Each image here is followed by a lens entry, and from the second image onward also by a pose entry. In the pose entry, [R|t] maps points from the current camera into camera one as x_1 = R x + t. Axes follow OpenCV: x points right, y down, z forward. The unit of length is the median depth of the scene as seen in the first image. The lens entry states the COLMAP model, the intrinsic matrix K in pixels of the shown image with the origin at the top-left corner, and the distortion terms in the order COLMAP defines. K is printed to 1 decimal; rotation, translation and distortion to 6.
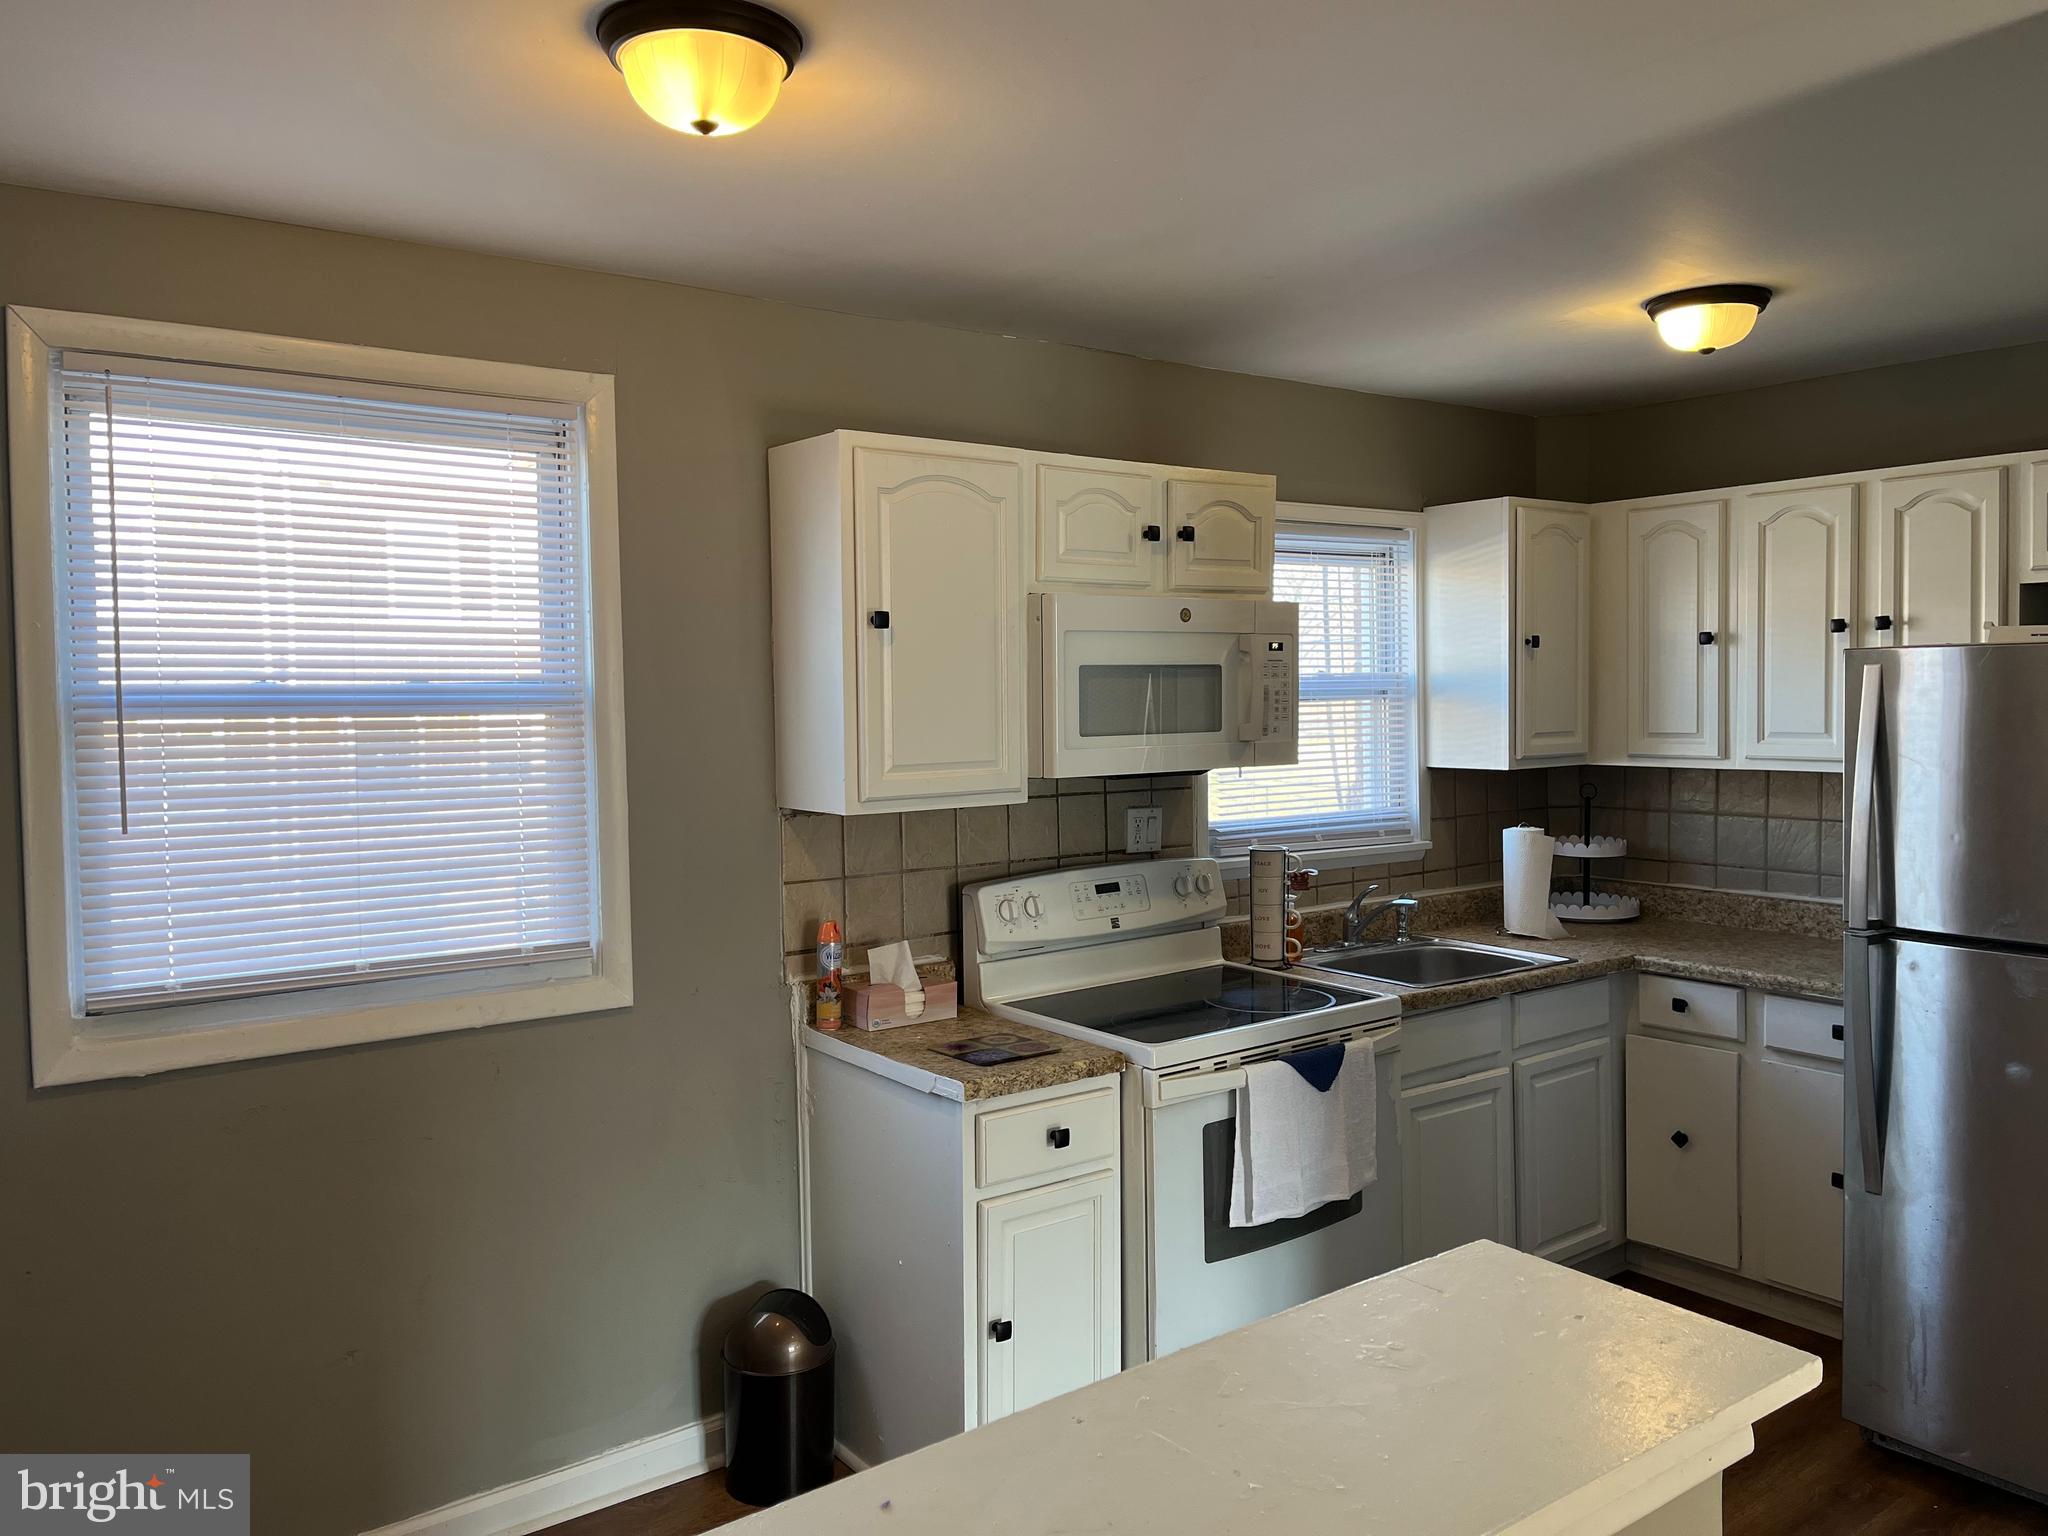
lens RADIAL K [[1527.0, 0, 1022.4], [0, 1527.0, 724.0], [0, 0, 1]] dist [0.052776, -0.048391]
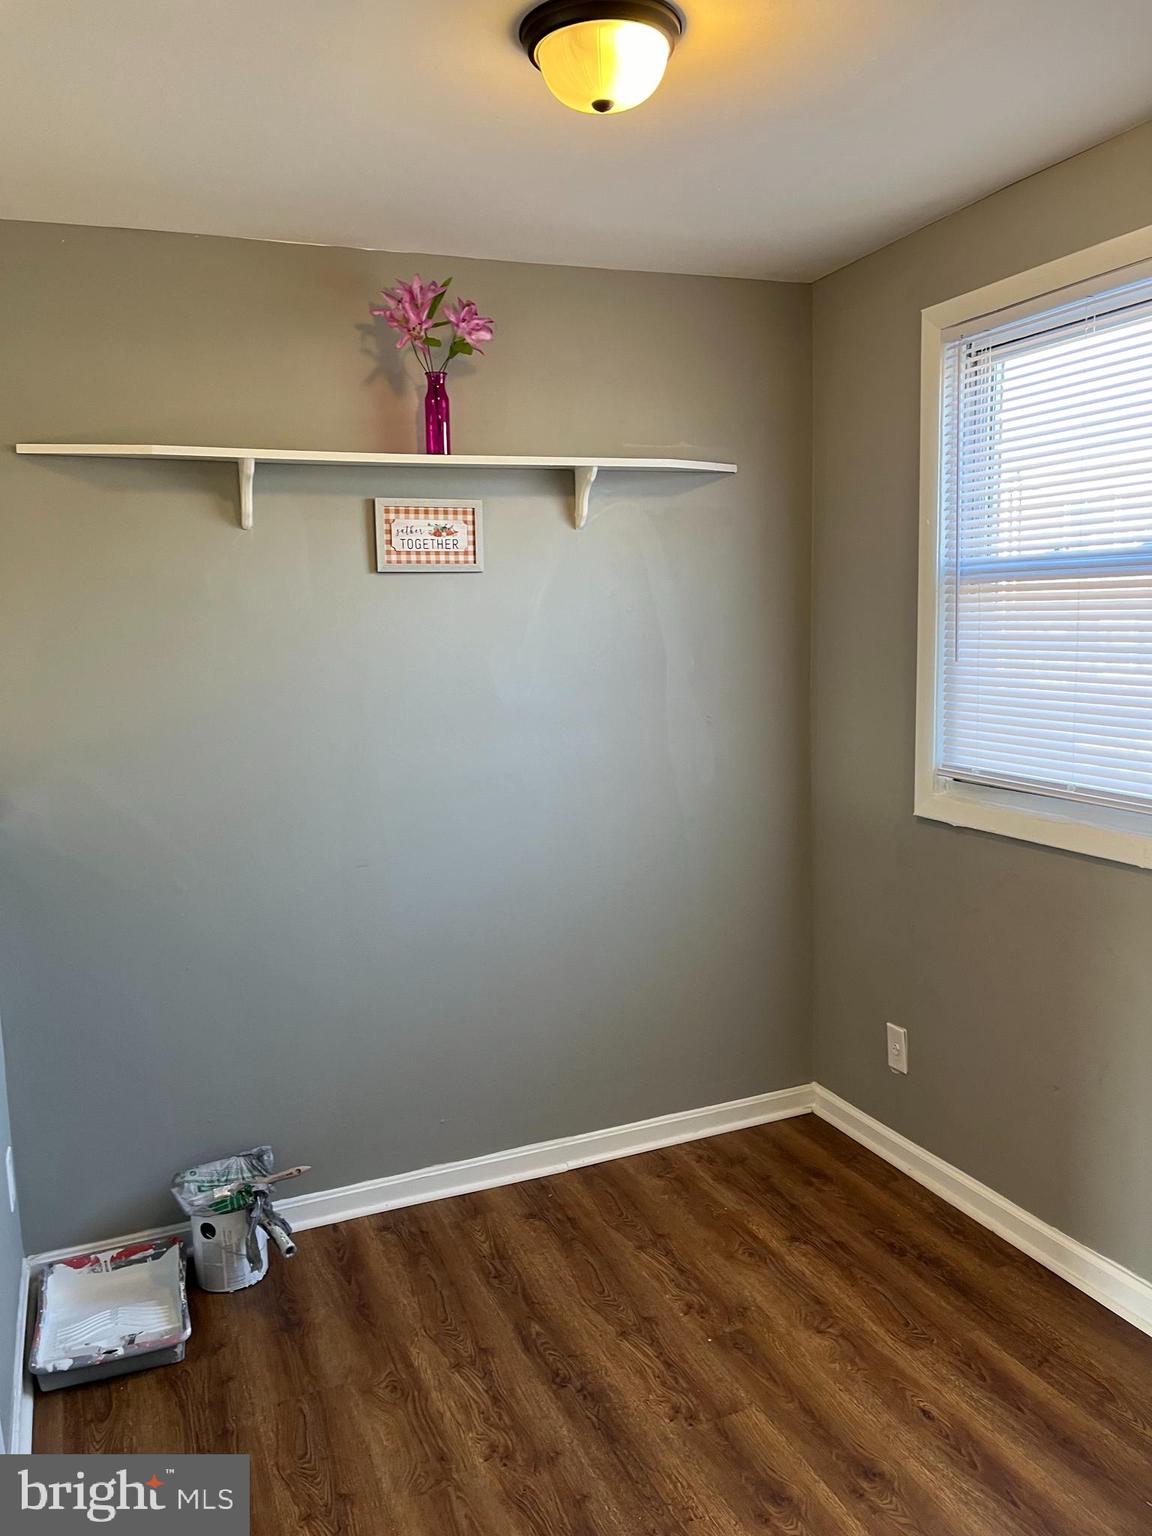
lens RADIAL K [[1142.7, 0, 572.2], [0, 1142.7, 766.8], [0, 0, 1]] dist [0.050589, -0.052436]
pose [[-0.234820, 0.155979, -0.959442, 0.395207], [0.017023, 0.987550, 0.156383, -0.004913], [0.971890, 0.020389, -0.234552, 0.624390]]
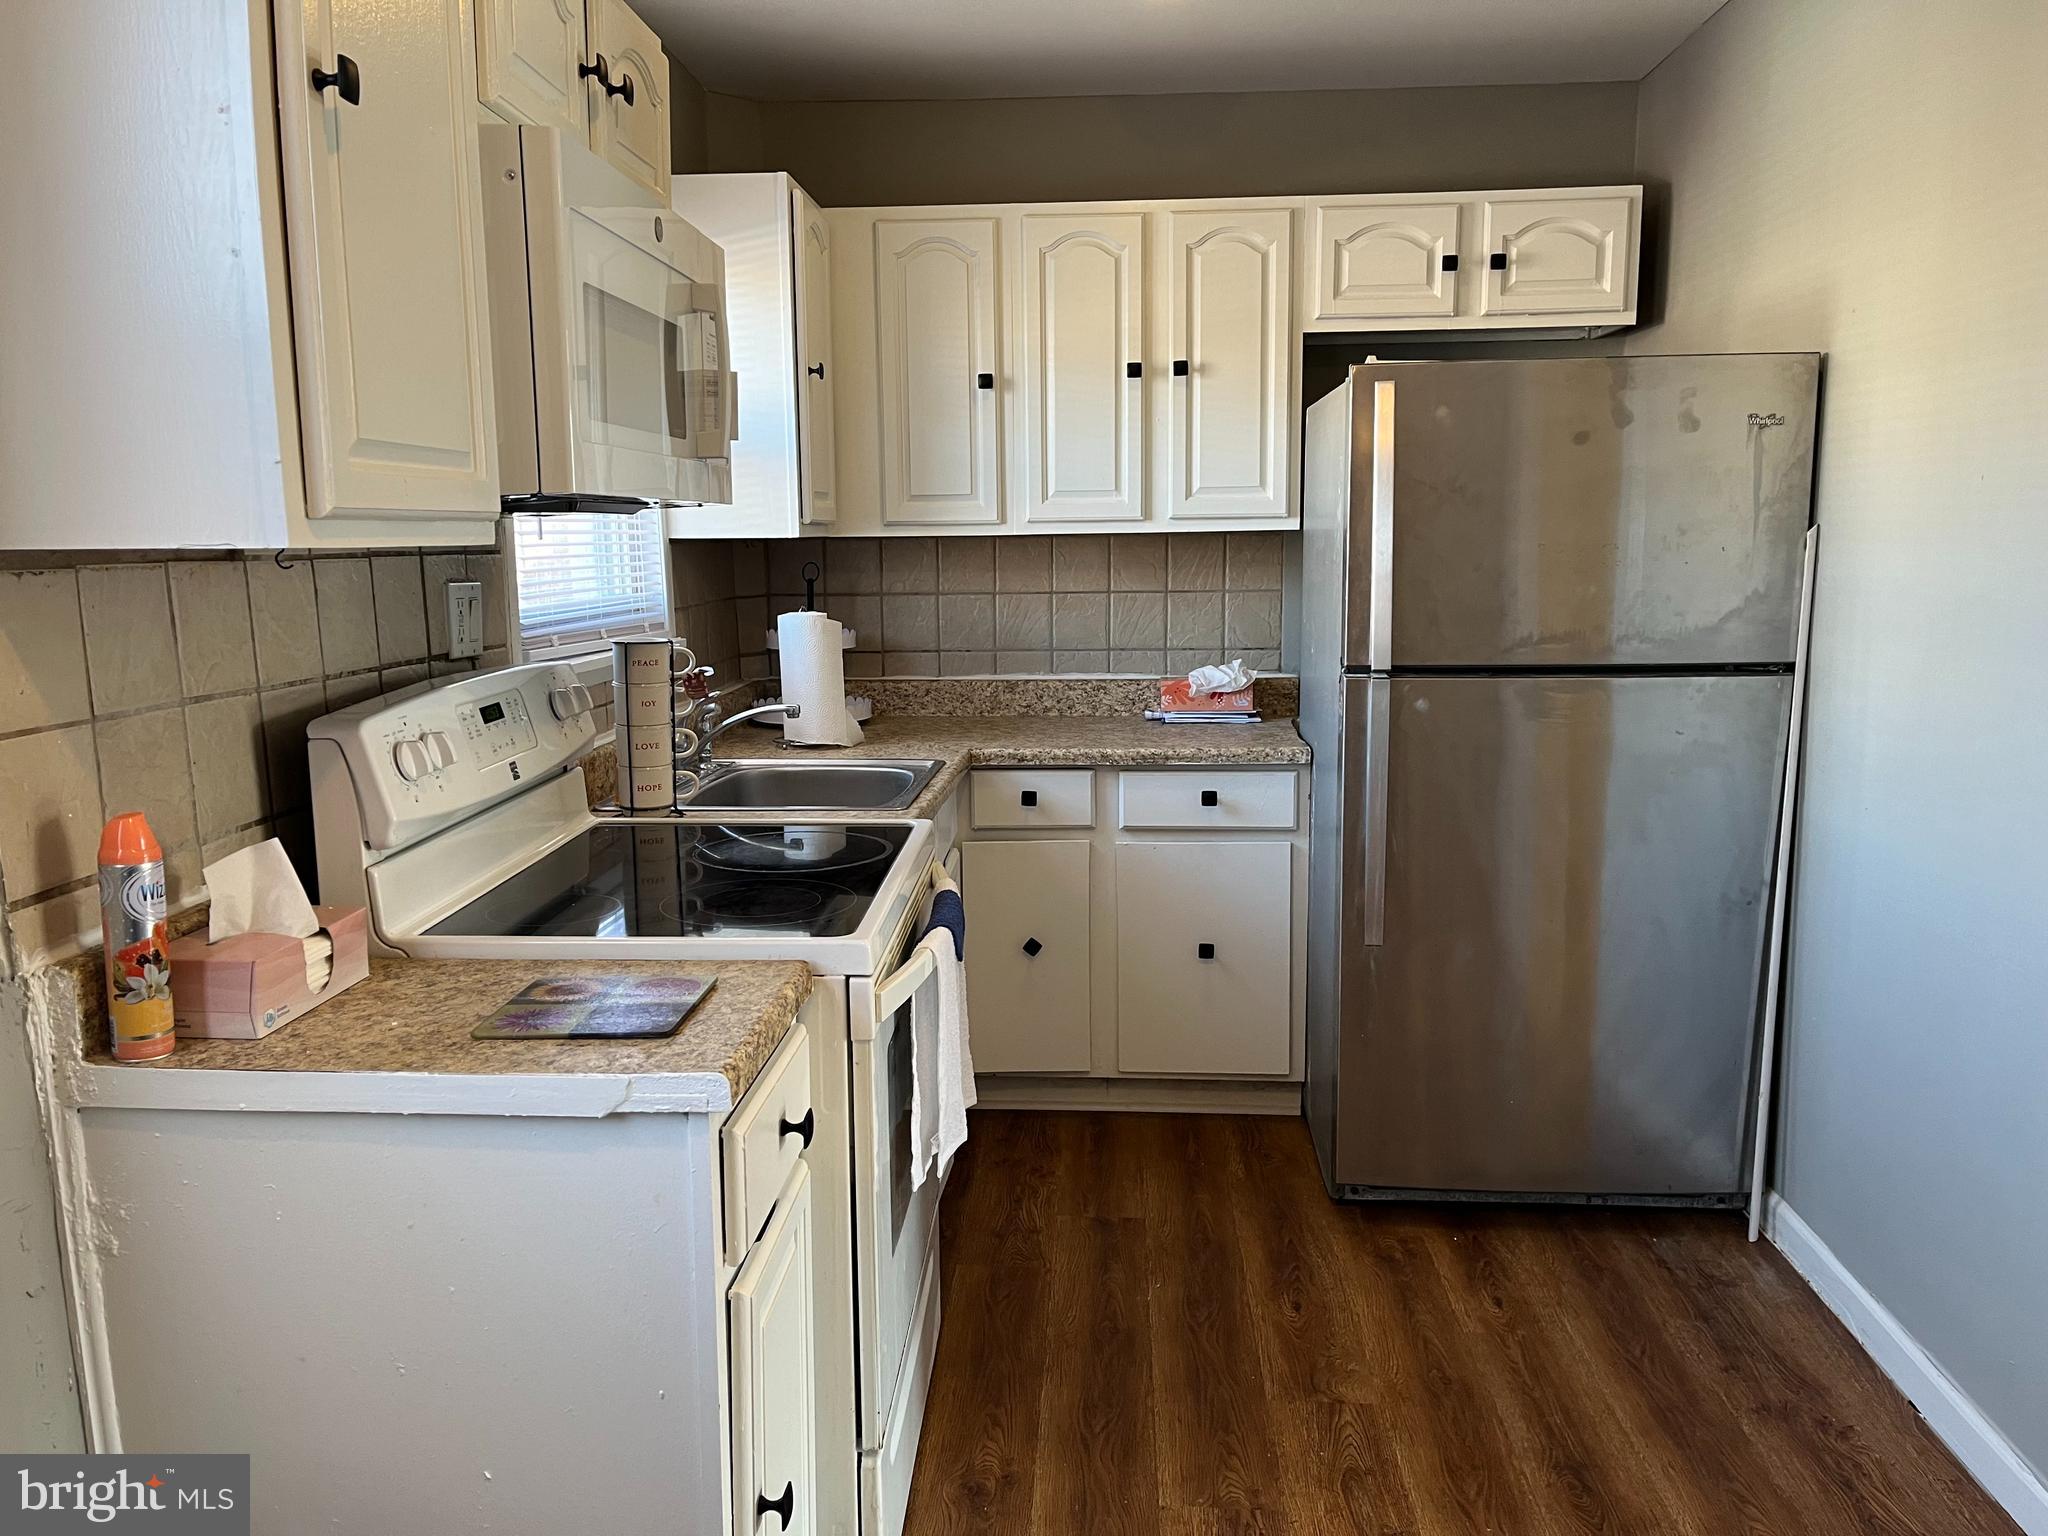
lens RADIAL K [[1565.7, 0, 1013.4], [0, 1565.7, 758.5], [0, 0, 1]] dist [0.061678, -0.066204]
pose [[0.645046, -0.102739, 0.757205, -0.270914], [0.019568, 0.992816, 0.118038, 0.058158], [-0.763893, -0.061323, 0.642423, 0.466010]]
